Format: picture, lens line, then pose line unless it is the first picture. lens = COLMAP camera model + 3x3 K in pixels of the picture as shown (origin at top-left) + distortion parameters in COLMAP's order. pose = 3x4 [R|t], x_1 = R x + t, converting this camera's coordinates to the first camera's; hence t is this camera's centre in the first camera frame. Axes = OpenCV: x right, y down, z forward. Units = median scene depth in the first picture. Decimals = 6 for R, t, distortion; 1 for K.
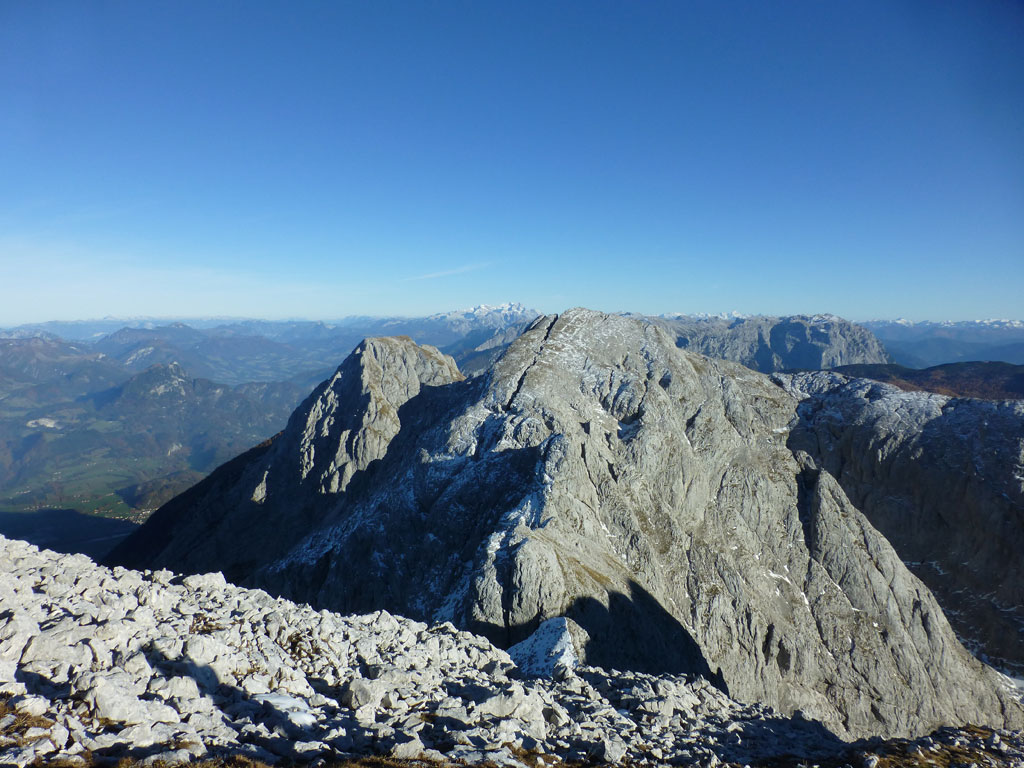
lens RADIAL K [[727.2, 0, 521.2], [0, 727.2, 380.7], [0, 0, 1]] dist [-0.041208, 0.012730]
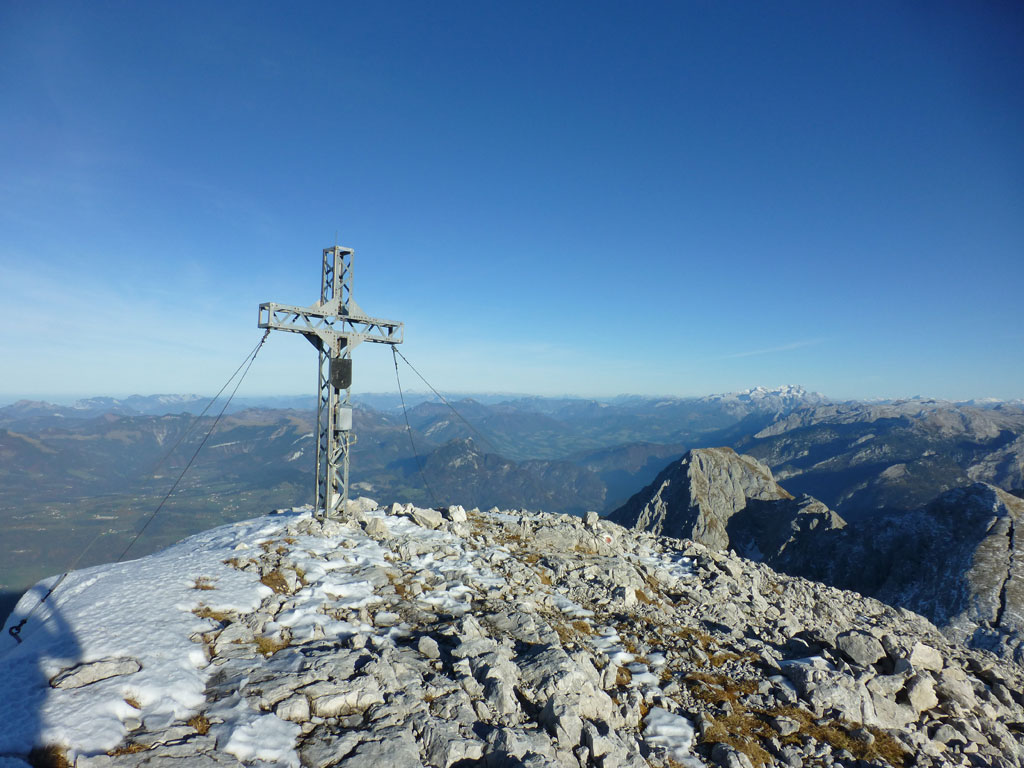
lens RADIAL K [[727.2, 0, 514.4], [0, 727.2, 356.1], [0, 0, 1]] dist [-0.041208, 0.012730]
pose [[0.930675, 0.000981, -0.365846, -0.013125], [-0.052354, 0.990061, -0.130529, -0.008097], [0.362082, 0.140634, 0.921477, -0.014219]]
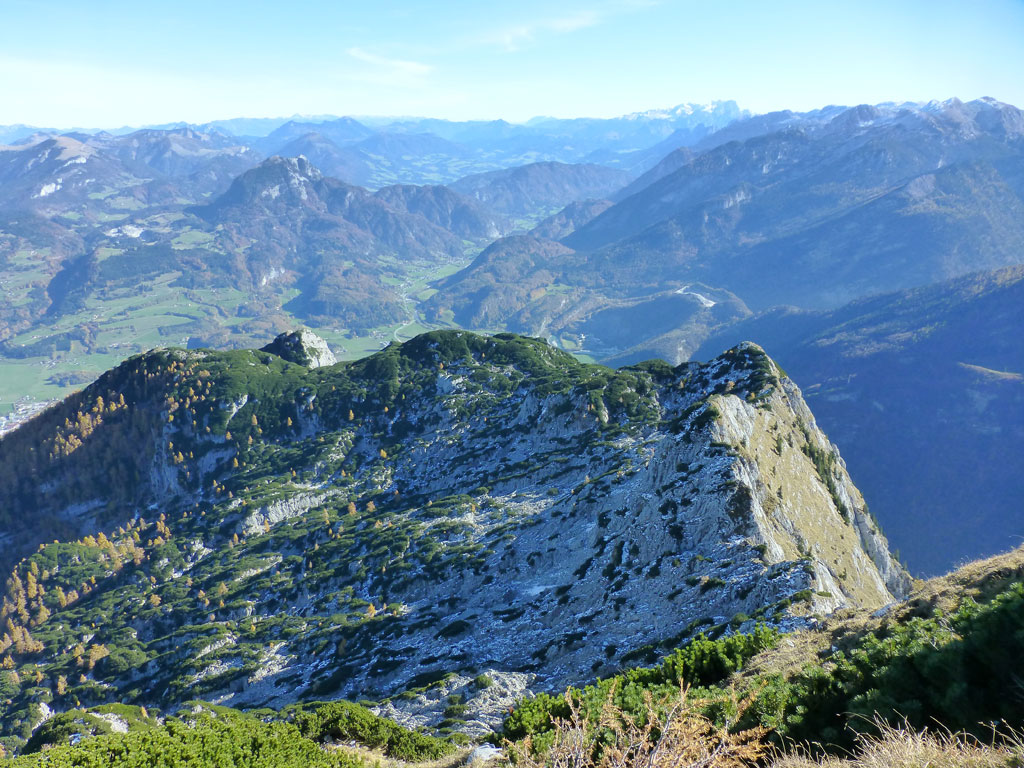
lens RADIAL K [[727.2, 0, 531.2], [0, 727.2, 358.3], [0, 0, 1]] dist [-0.041208, 0.012730]
pose [[0.971349, 0.082624, -0.222833, -0.051681], [-0.030489, 0.973196, 0.227946, 0.001897], [0.235694, -0.214621, 0.947832, 0.297596]]
